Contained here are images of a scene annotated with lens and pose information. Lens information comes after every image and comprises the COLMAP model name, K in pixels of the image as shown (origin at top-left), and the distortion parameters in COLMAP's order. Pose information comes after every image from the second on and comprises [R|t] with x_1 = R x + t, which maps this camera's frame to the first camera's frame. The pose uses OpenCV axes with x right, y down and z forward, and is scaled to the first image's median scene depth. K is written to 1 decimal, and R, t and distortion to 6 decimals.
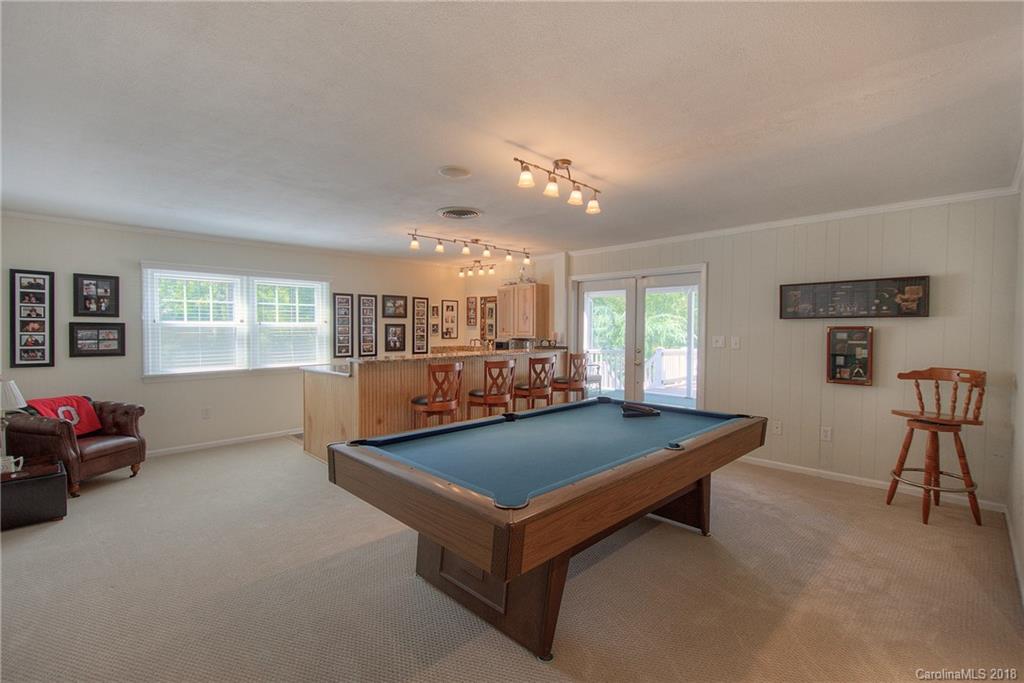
lens RADIAL K [[465.4, 0, 510.5], [0, 465.4, 339.3], [0, 0, 1]] dist [-0.000827, -0.000059]
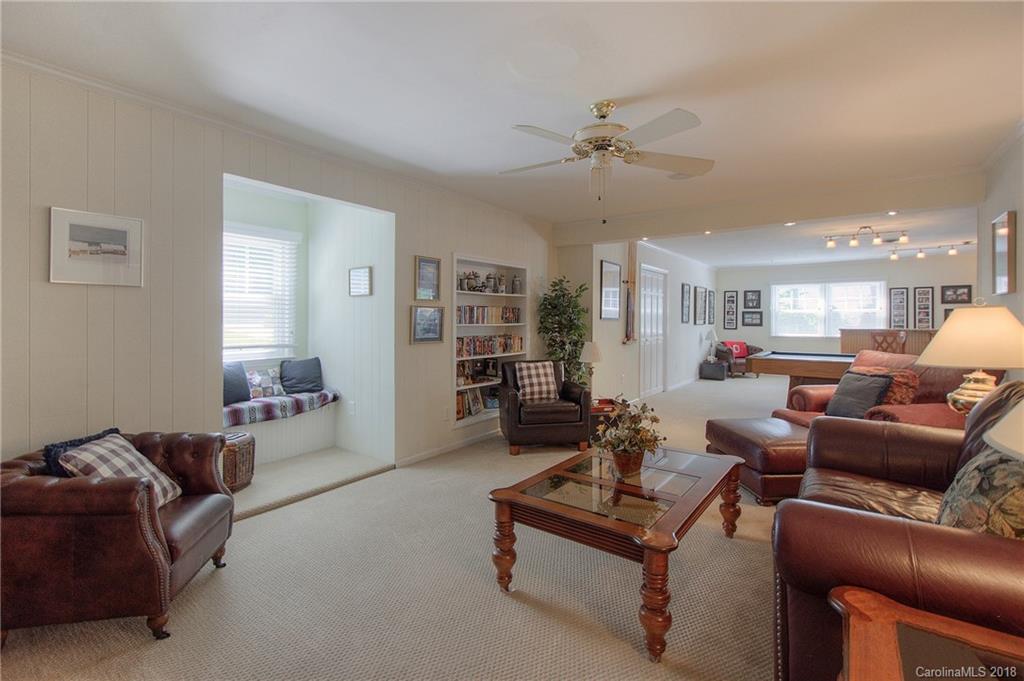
lens RADIAL K [[465.4, 0, 496.2], [0, 465.4, 320.1], [0, 0, 1]] dist [-0.000827, -0.000059]
pose [[0.137334, -0.004396, -0.990515, 1.170468], [-0.026592, 0.999613, -0.008123, 0.058087], [0.990168, 0.027455, 0.137164, -0.539400]]
